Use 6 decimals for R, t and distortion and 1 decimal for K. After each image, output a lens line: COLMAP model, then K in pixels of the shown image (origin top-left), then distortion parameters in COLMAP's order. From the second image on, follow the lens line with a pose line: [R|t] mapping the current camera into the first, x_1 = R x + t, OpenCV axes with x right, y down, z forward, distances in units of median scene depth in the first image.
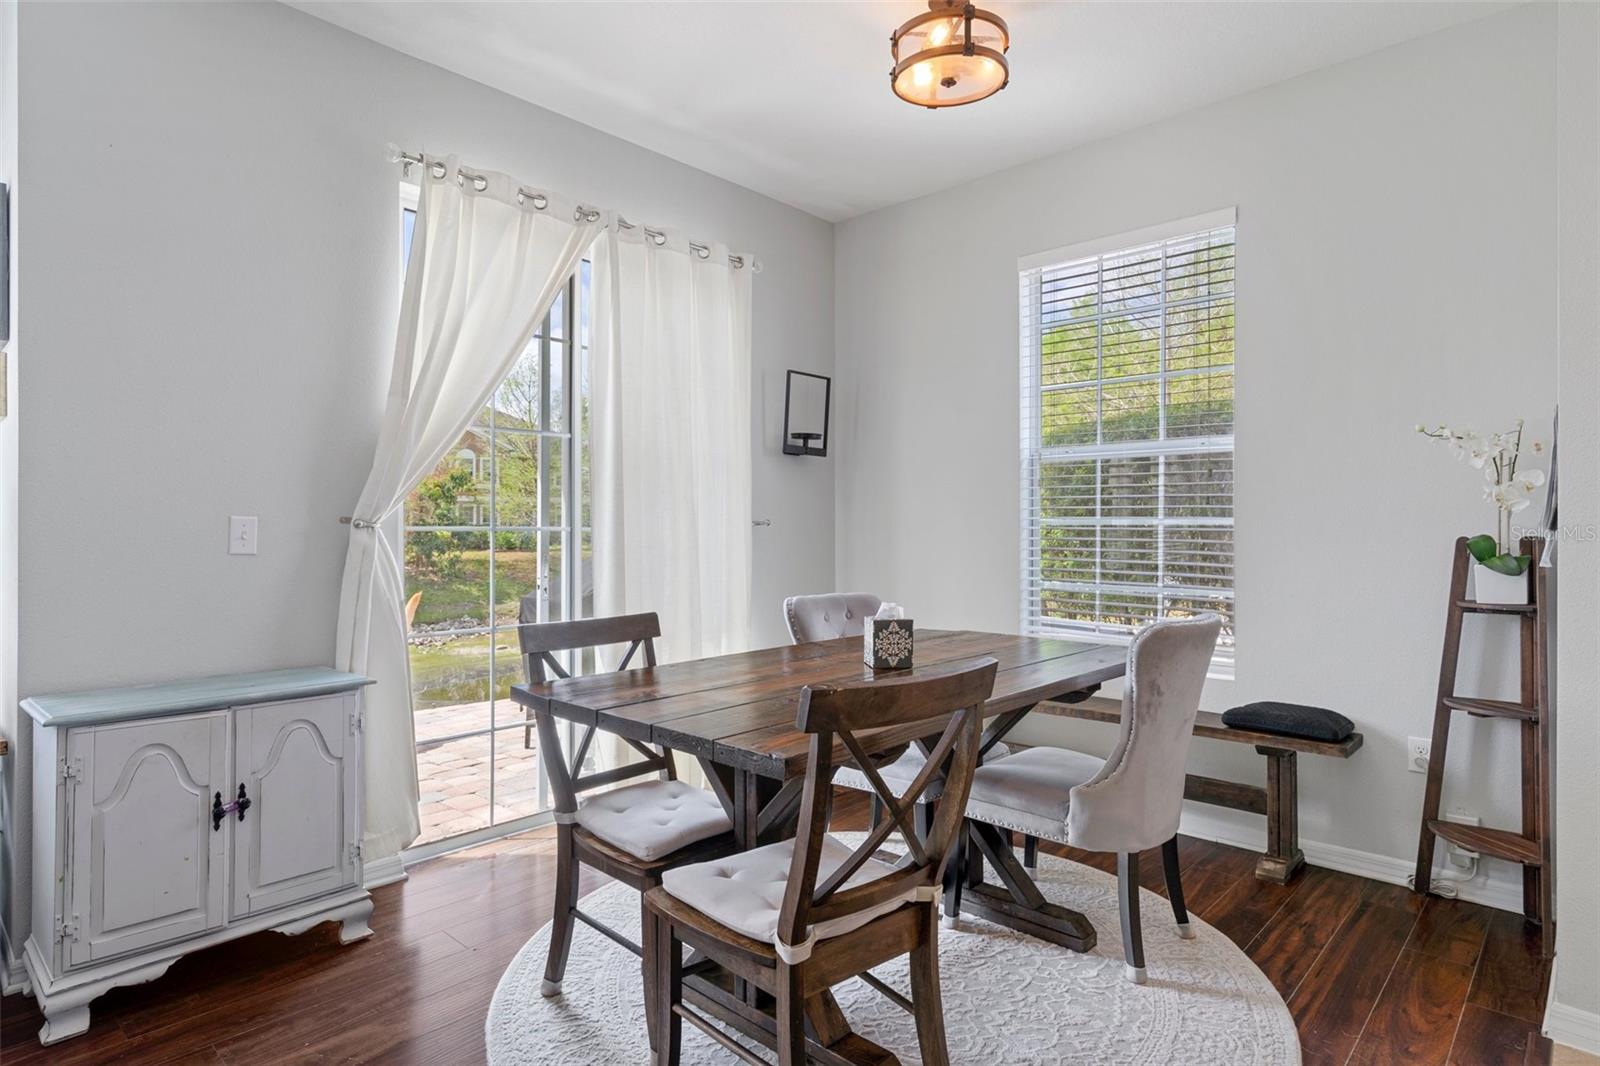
lens RADIAL K [[860.7, 0, 794.0], [0, 860.7, 526.0], [0, 0, 1]] dist [0.006464, 0.001134]
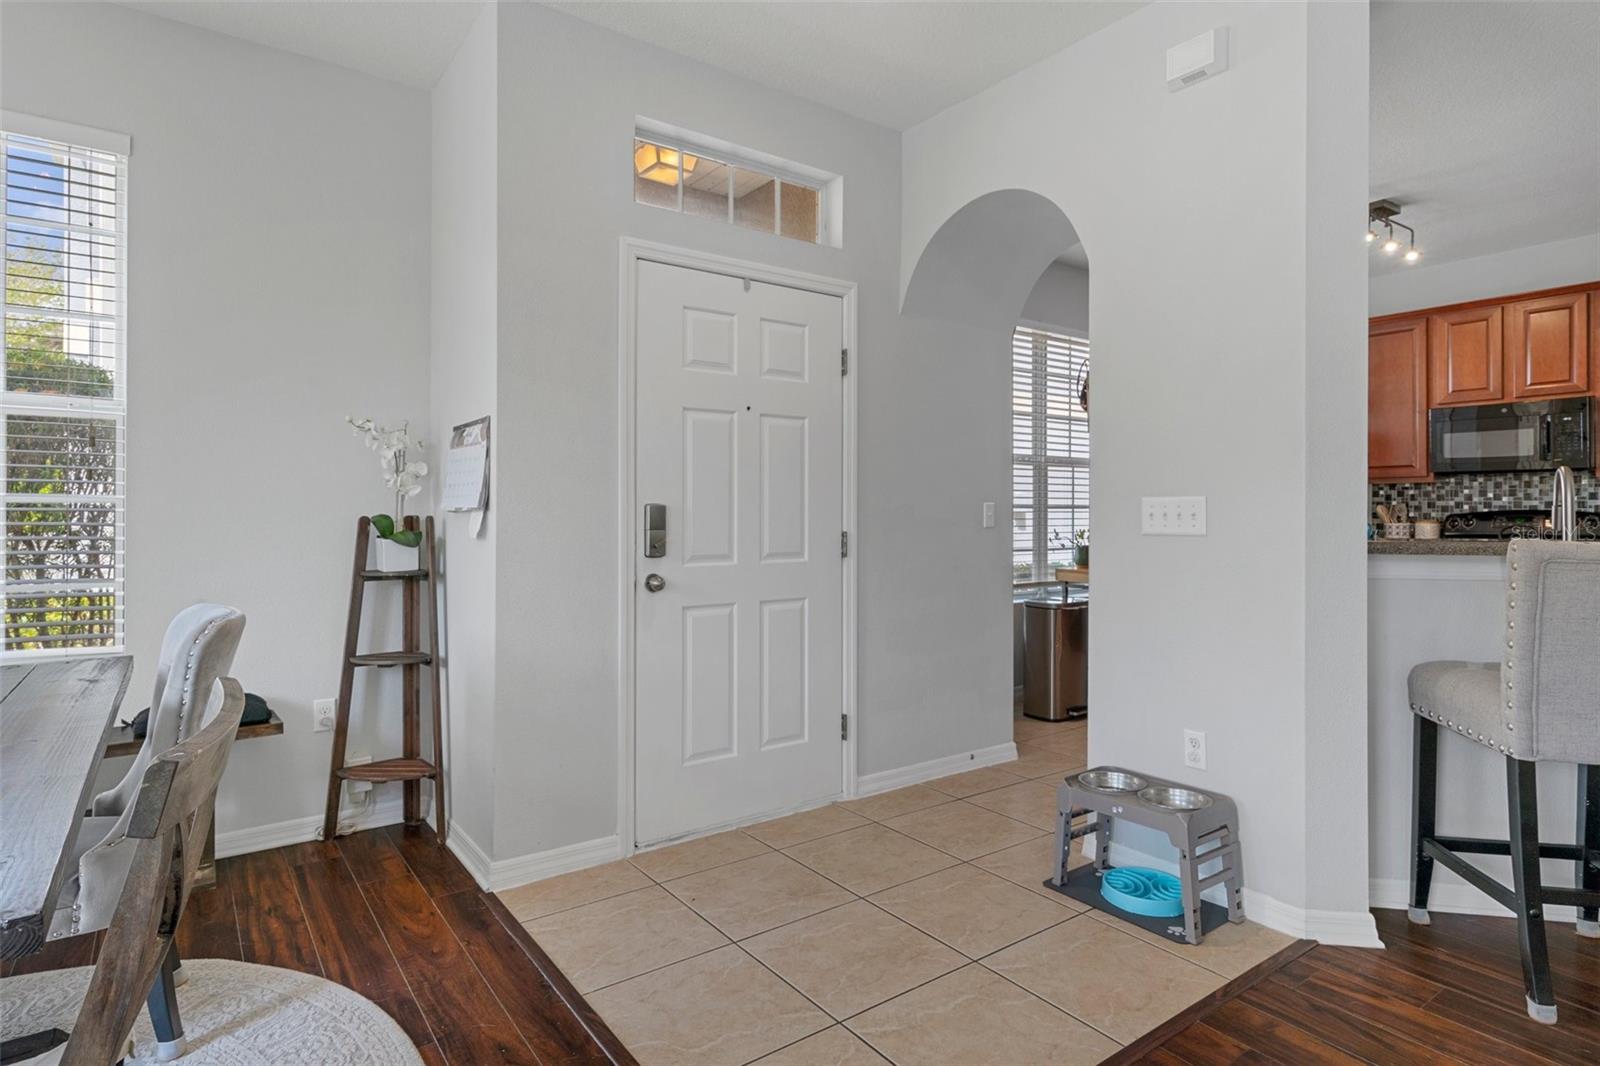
lens RADIAL K [[860.7, 0, 794.0], [0, 860.7, 526.0], [0, 0, 1]] dist [0.006464, 0.001134]
pose [[0.190735, -0.017141, 0.981492, -0.244620], [-0.003461, 0.999830, 0.018134, 0.002666], [-0.981636, -0.006856, 0.190643, 0.218673]]
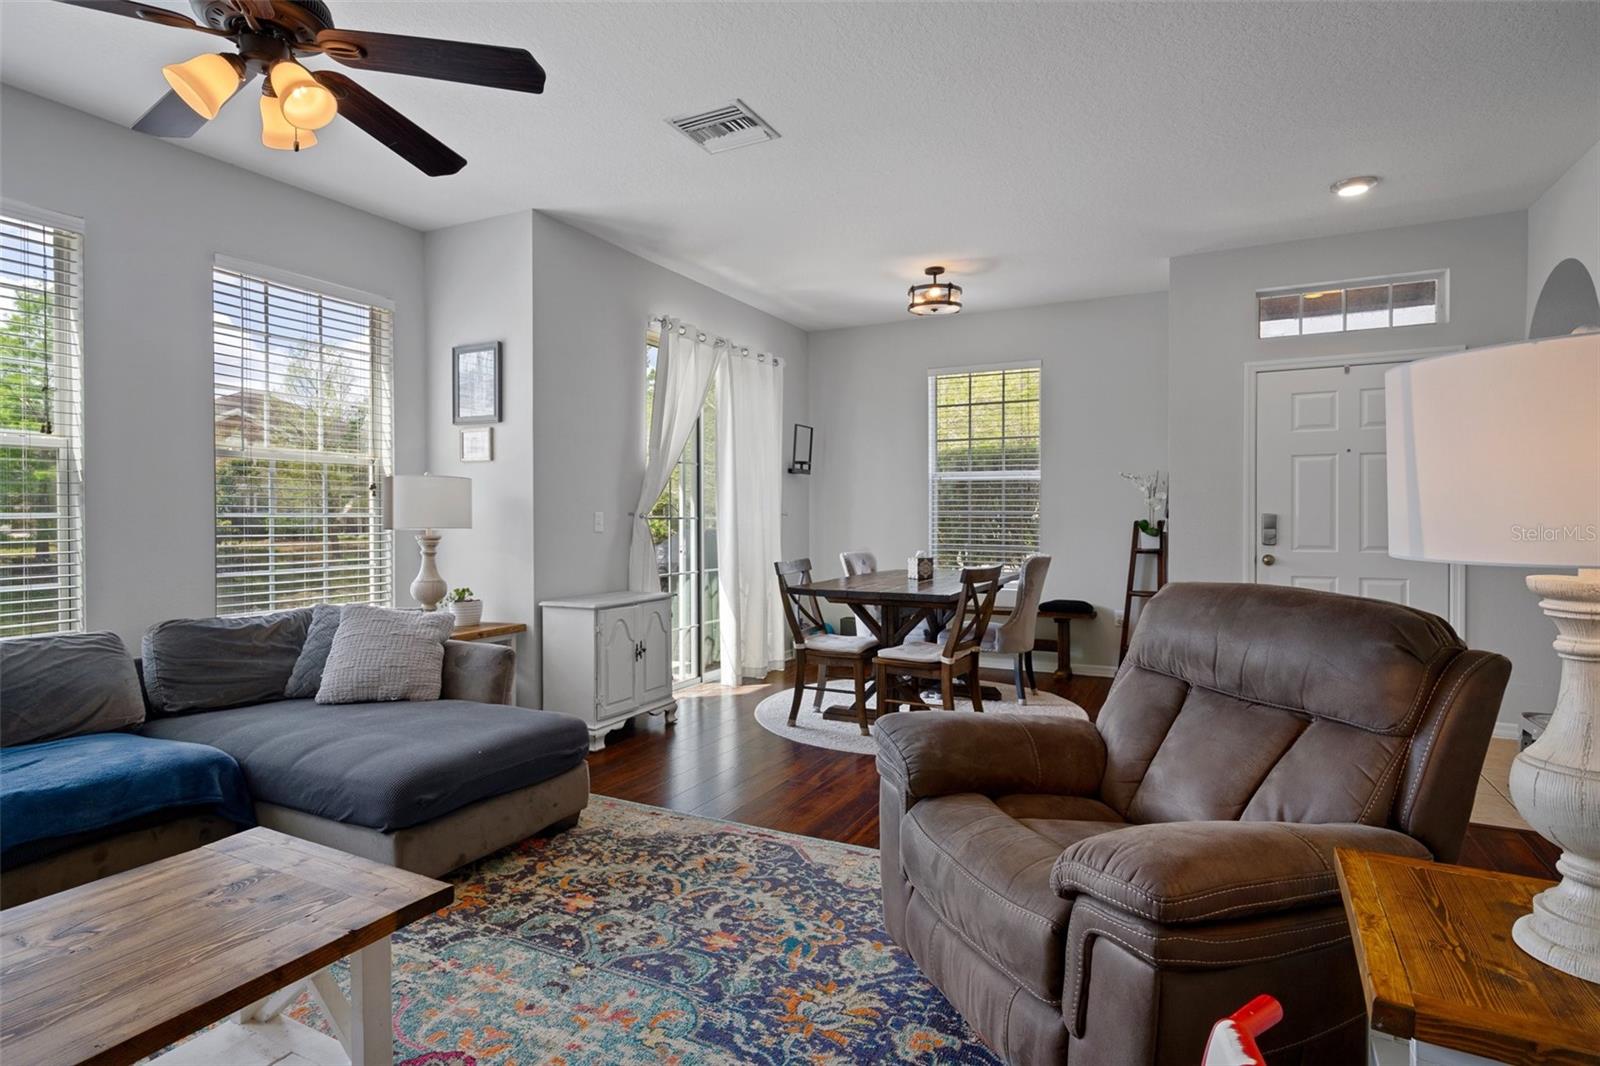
lens RADIAL K [[825.3, 0, 787.6], [0, 825.3, 524.1], [0, 0, 1]] dist [0.000482, 0.000015]
pose [[0.963145, -0.004826, 0.268941, -0.697512], [0.001860, 0.999935, 0.011282, -0.004942], [-0.268977, -0.010366, 0.963091, -0.848208]]
